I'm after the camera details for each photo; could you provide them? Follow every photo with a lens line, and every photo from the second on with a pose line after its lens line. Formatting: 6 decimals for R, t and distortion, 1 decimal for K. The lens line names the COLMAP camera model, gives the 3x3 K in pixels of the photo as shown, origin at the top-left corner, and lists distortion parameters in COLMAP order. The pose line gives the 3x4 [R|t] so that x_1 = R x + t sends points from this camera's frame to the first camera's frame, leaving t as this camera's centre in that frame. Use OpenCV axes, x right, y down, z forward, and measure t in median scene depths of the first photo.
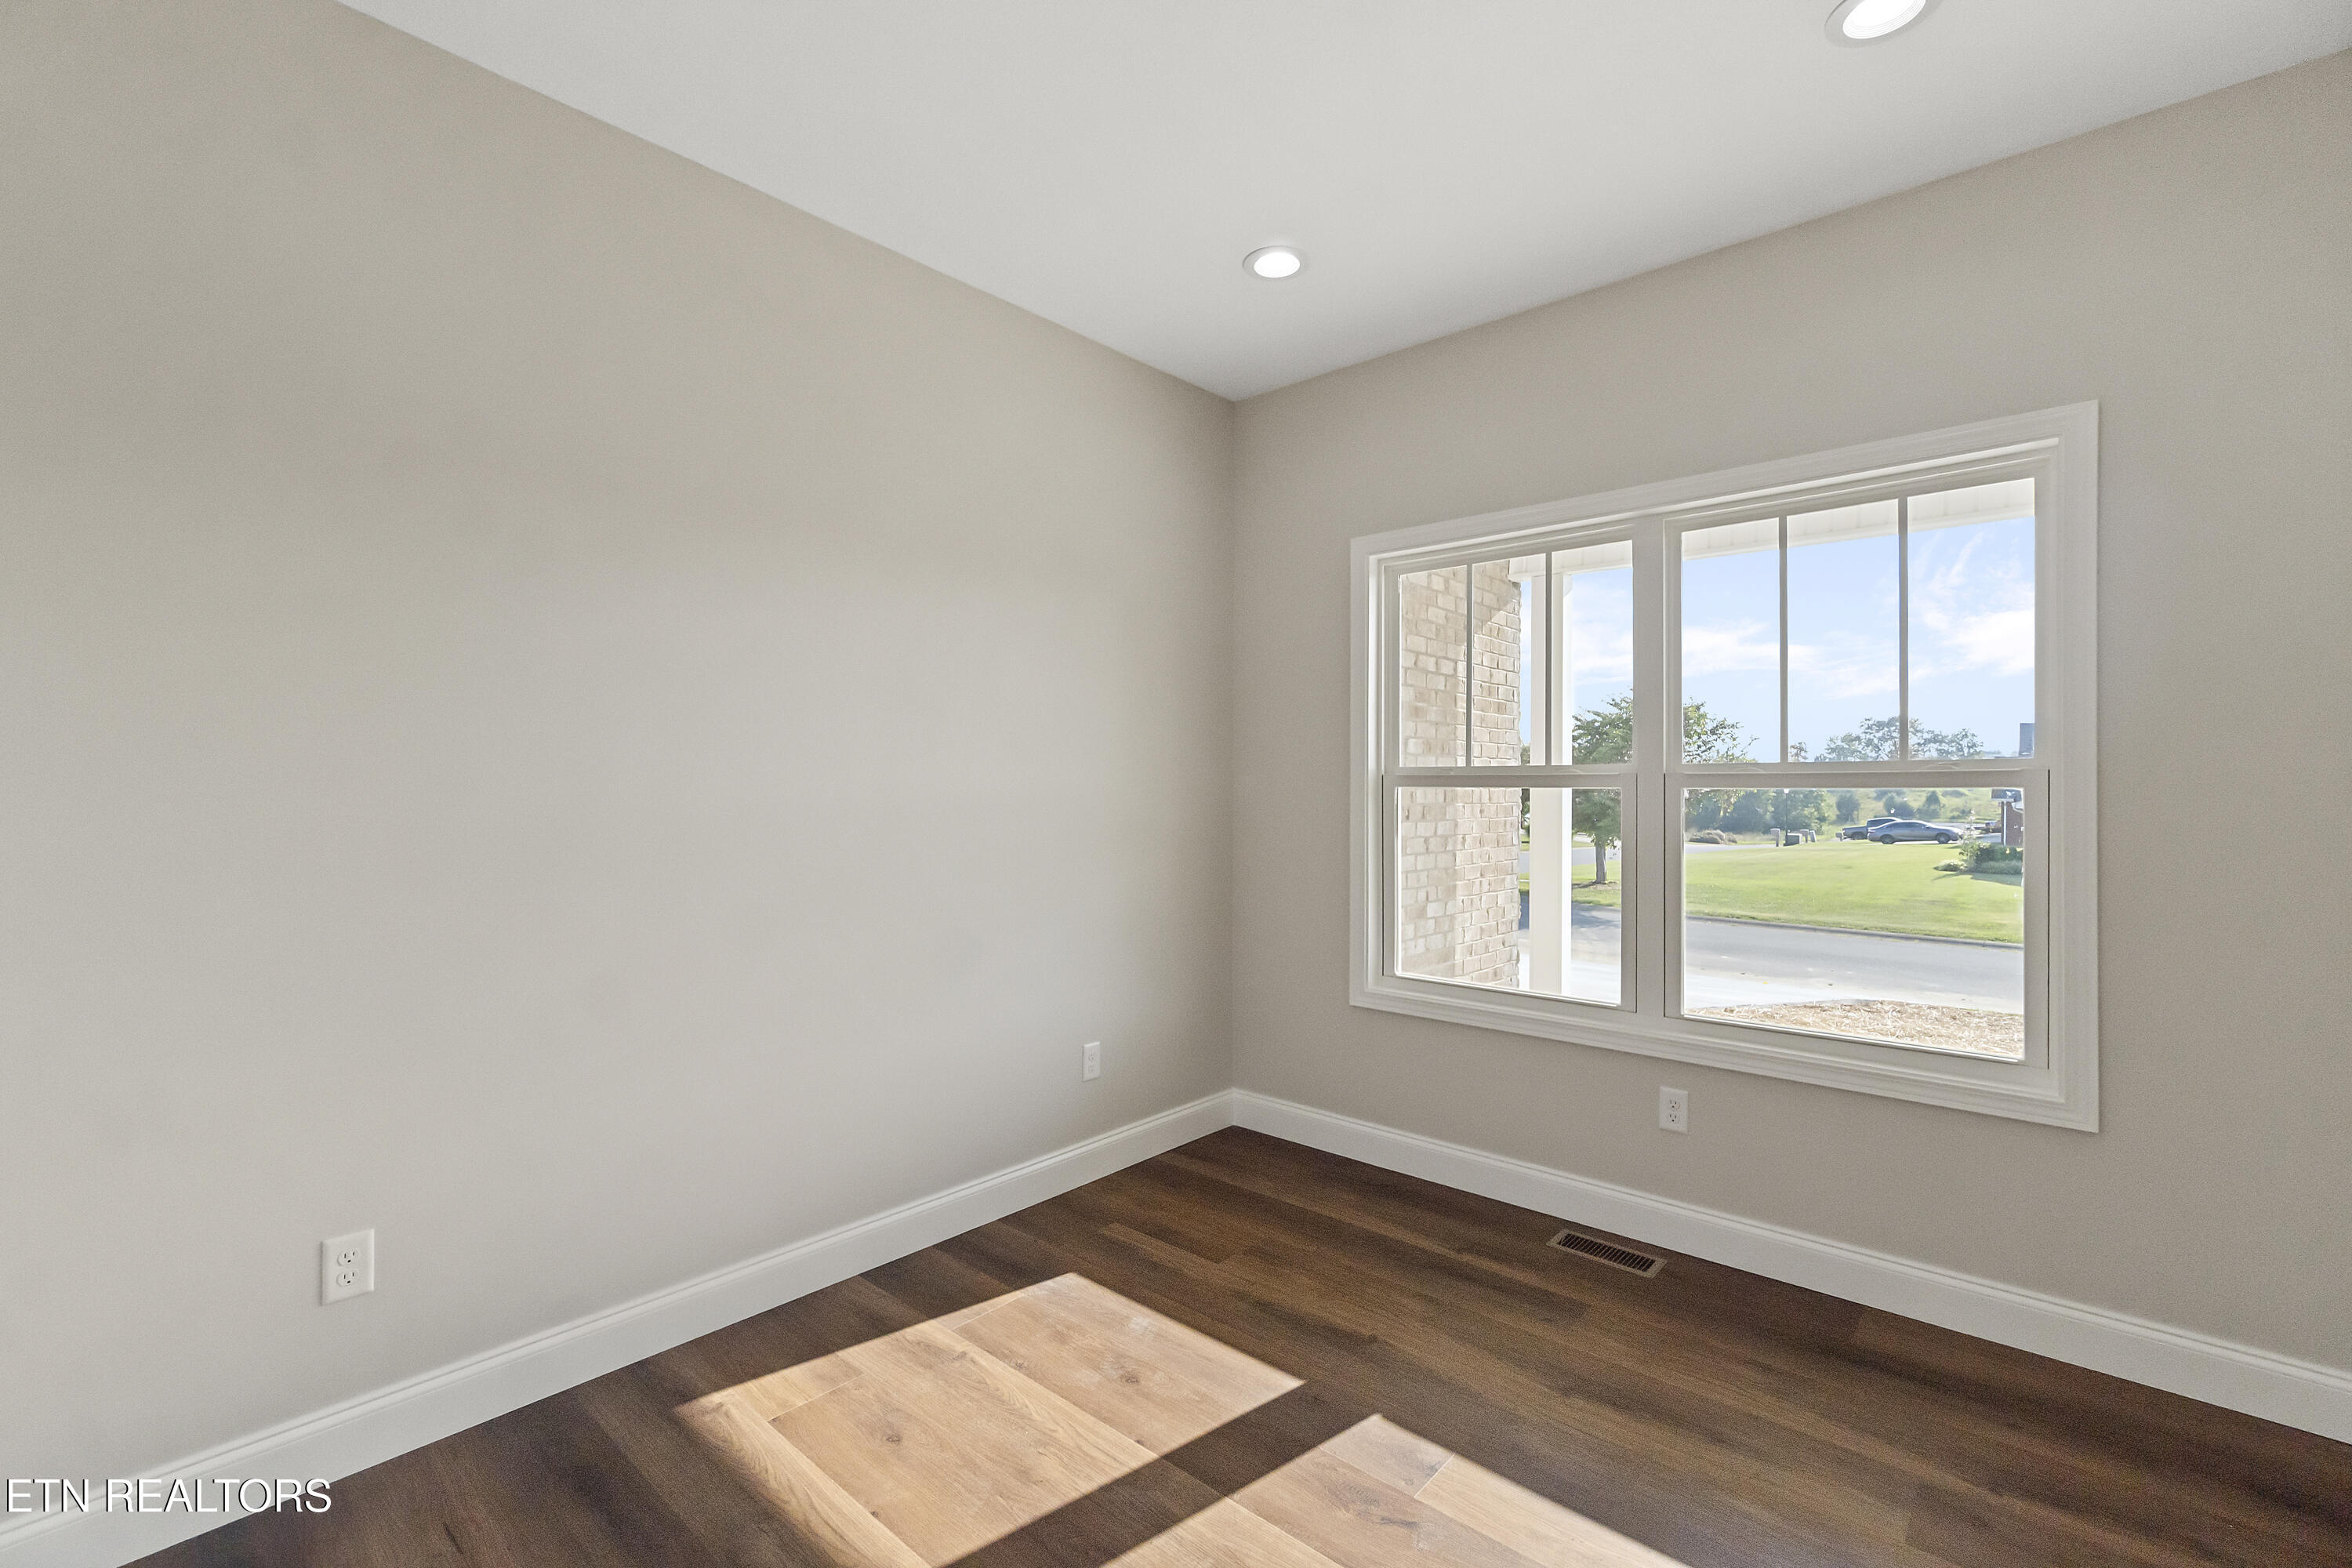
lens RADIAL K [[1025.1, 0, 1165.8], [0, 1025.1, 787.4], [0, 0, 1]] dist [0.000191, -0.000192]
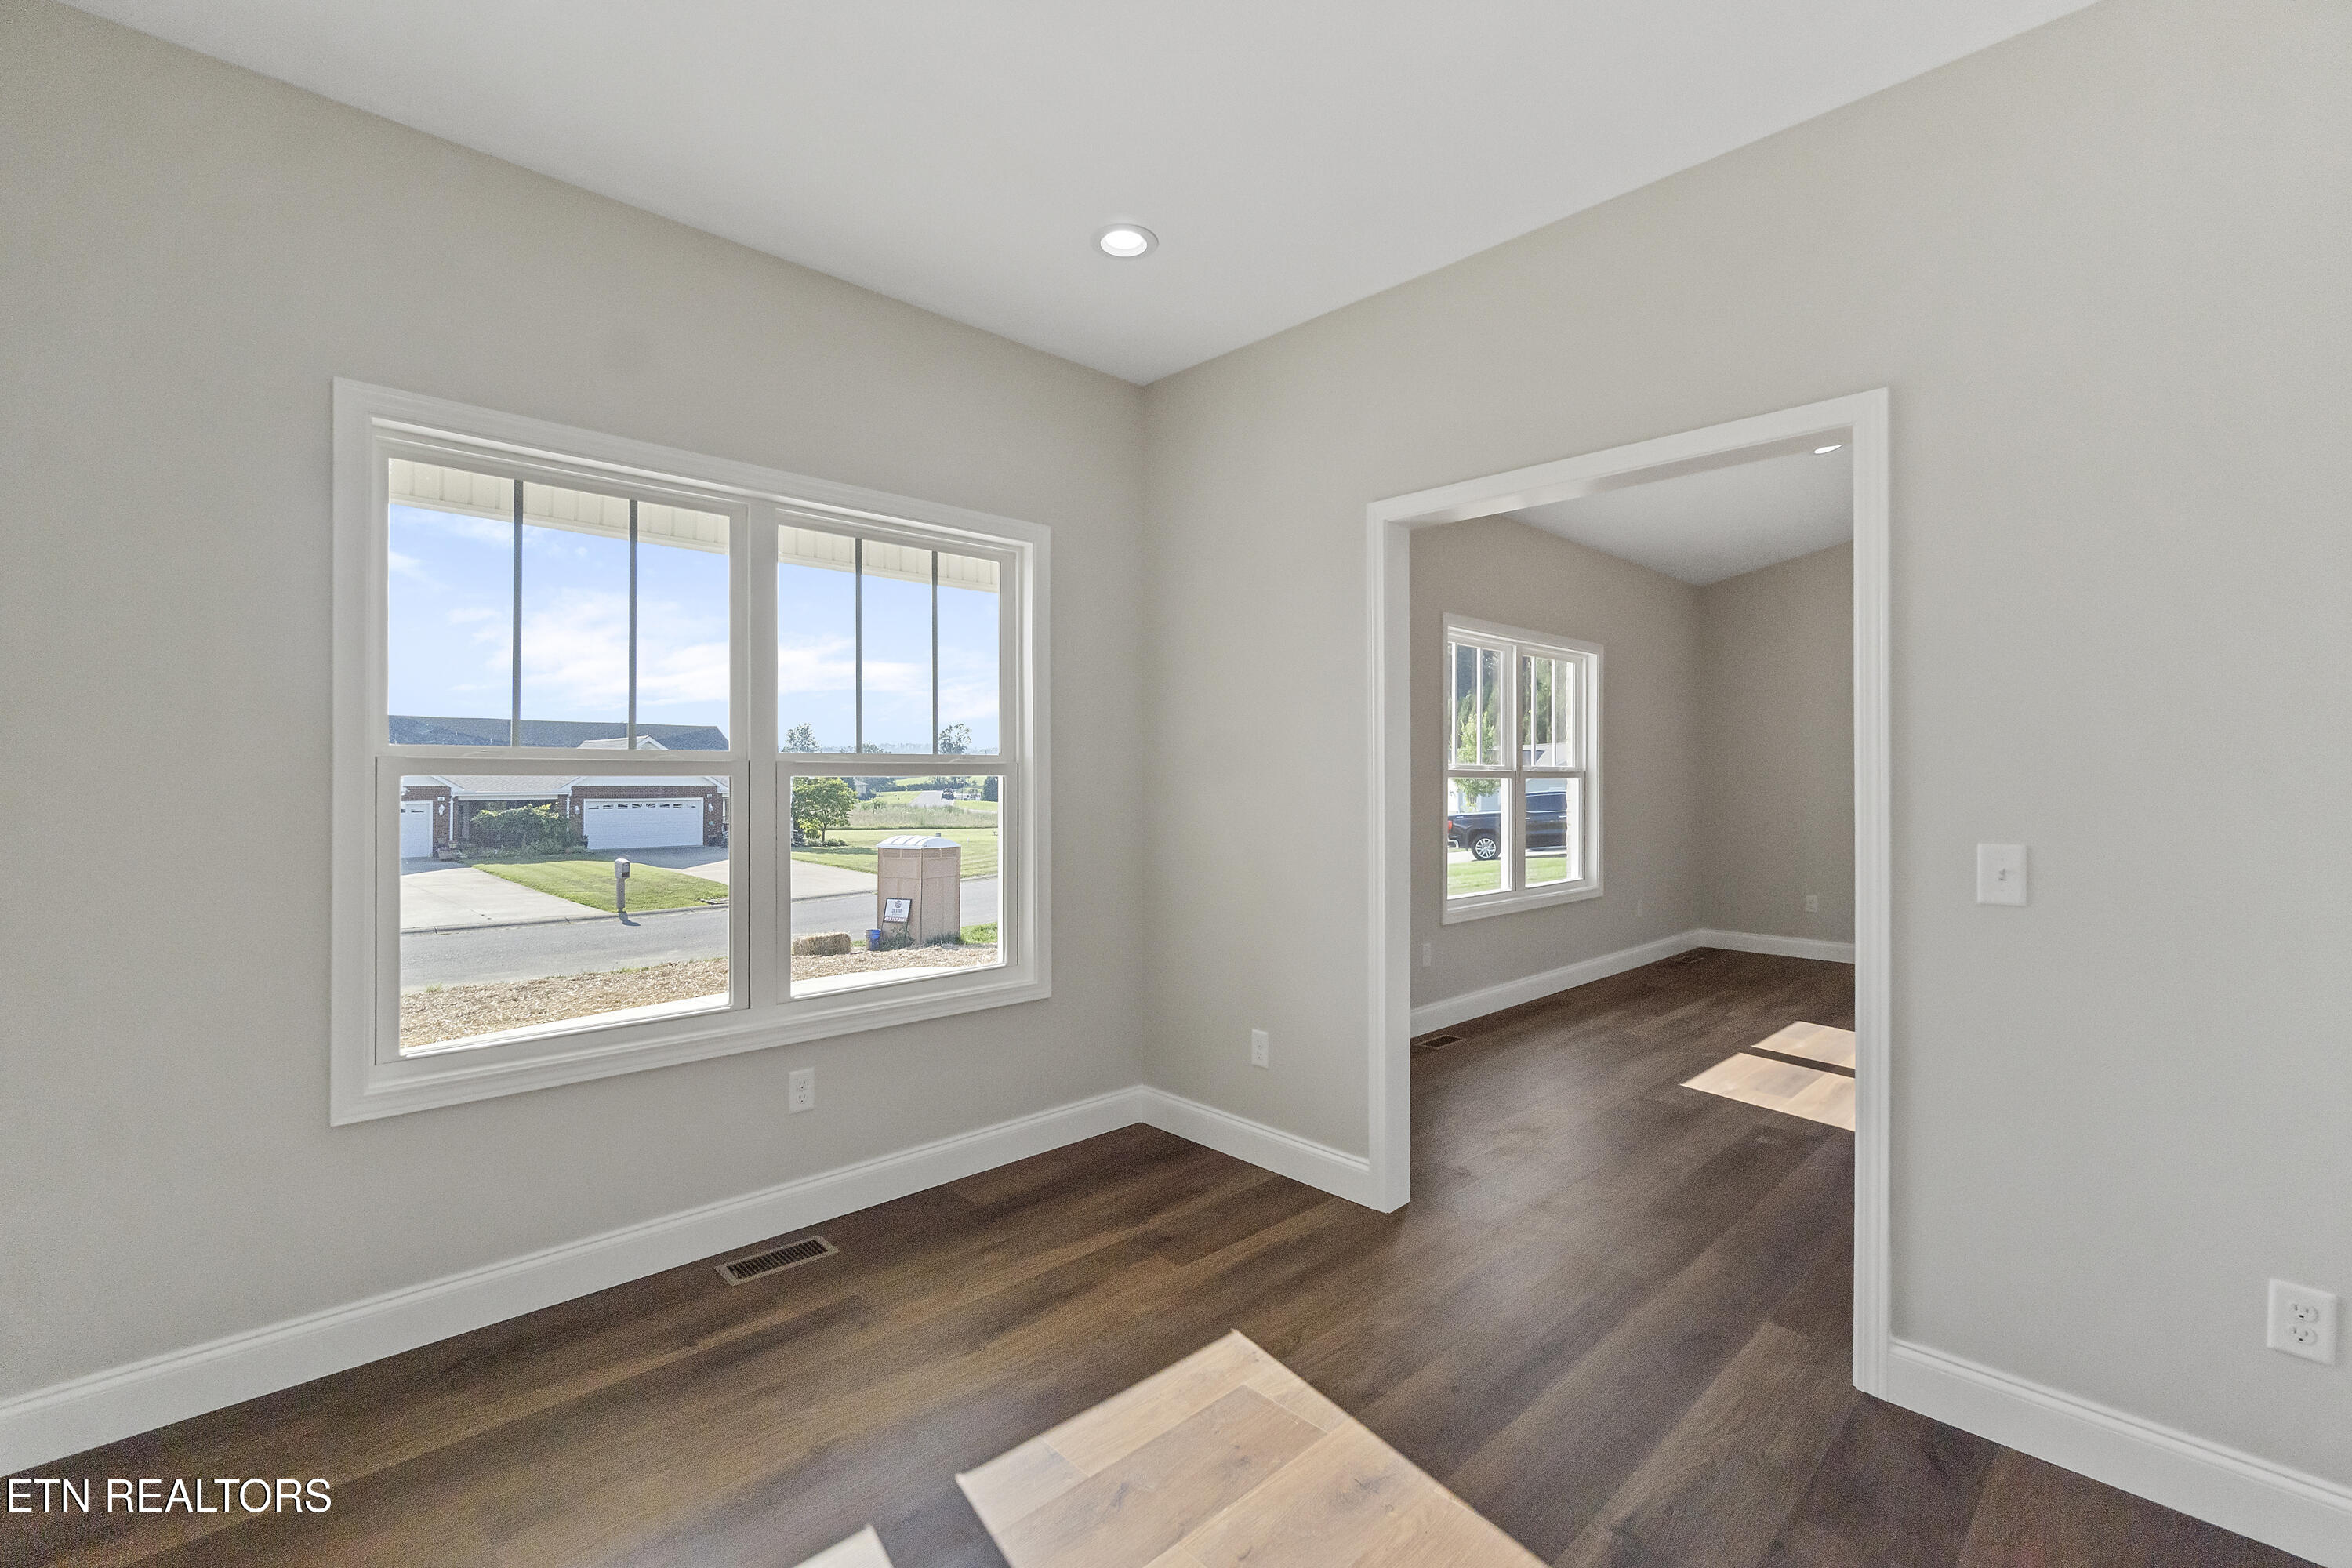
lens RADIAL K [[1018.6, 0, 1176.0], [0, 1018.6, 784.0], [0, 0, 1]] dist [-0.000471, -0.000027]
pose [[0.066847, -0.006035, 0.997745, -0.508843], [0.001547, 0.999981, 0.005945, 0.002028], [-0.997762, 0.001146, 0.066855, 0.574236]]
